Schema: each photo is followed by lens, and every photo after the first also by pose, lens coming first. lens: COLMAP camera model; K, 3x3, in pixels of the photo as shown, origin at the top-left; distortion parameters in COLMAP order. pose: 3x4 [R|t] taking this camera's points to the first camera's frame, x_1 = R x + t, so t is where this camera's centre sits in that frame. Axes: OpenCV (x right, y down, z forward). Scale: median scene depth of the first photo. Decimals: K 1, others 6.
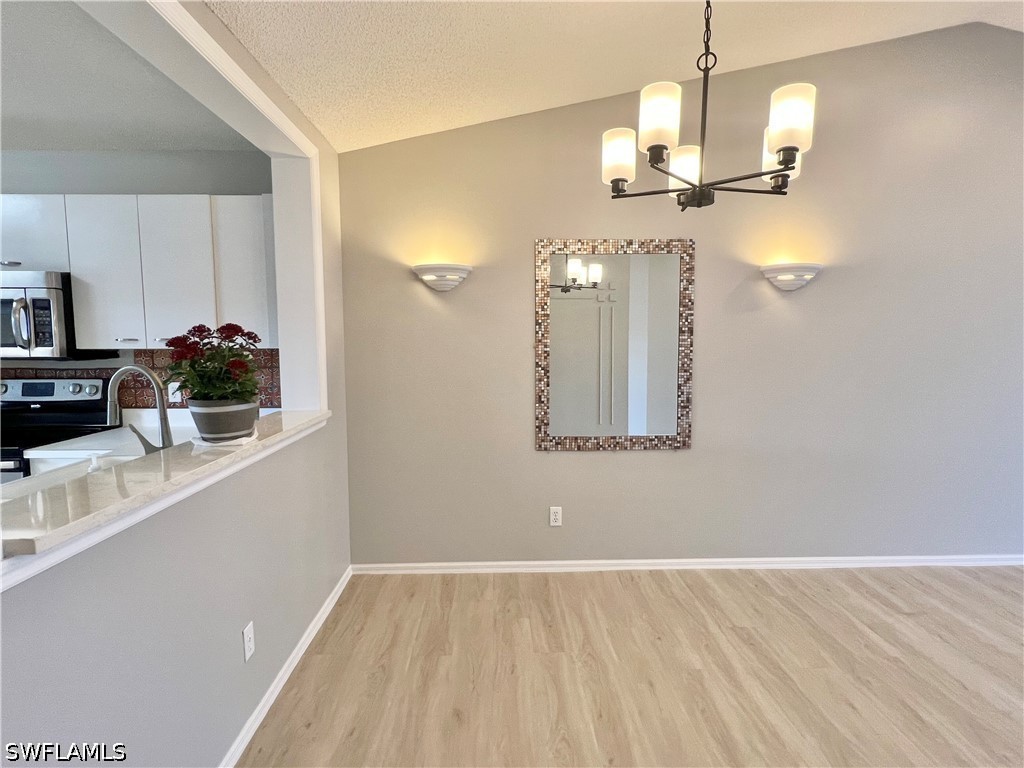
lens RADIAL K [[527.4, 0, 511.2], [0, 527.4, 384.9], [0, 0, 1]] dist [-0.004732, -0.000660]
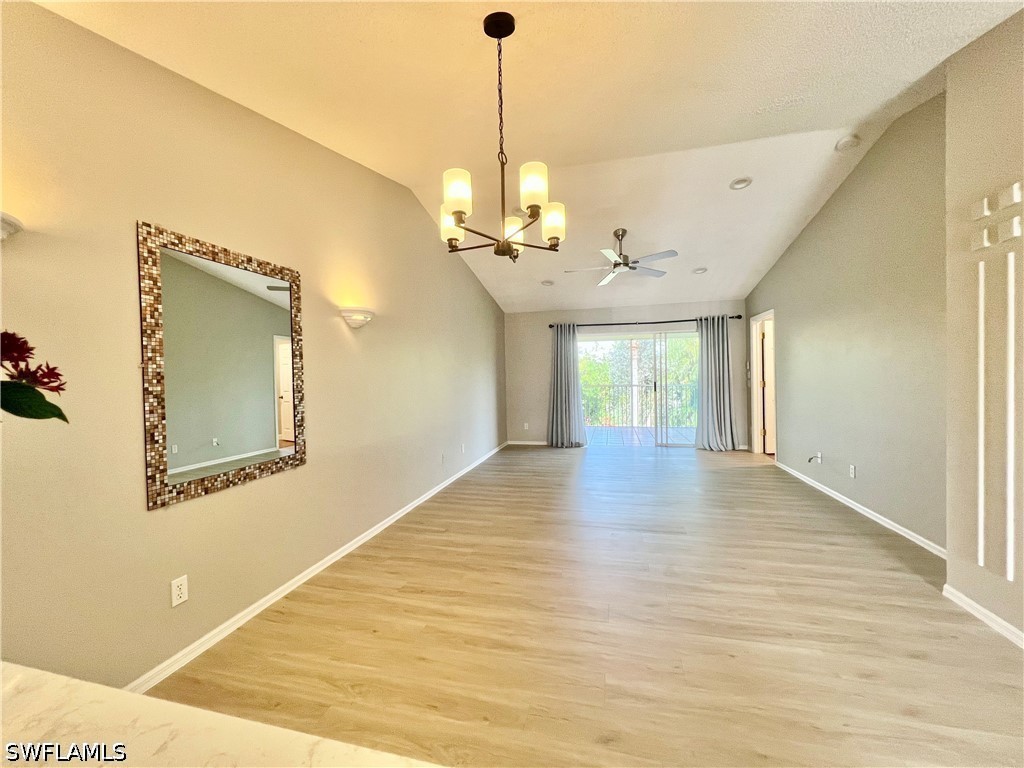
lens RADIAL K [[408.2, 0, 509.8], [0, 408.2, 383.2], [0, 0, 1]] dist [0.000707, 0.000379]
pose [[0.271216, -0.020930, 0.962291, -0.356363], [0.103609, 0.994589, -0.007569, 0.006834], [-0.956926, 0.101755, 0.271917, 0.365511]]
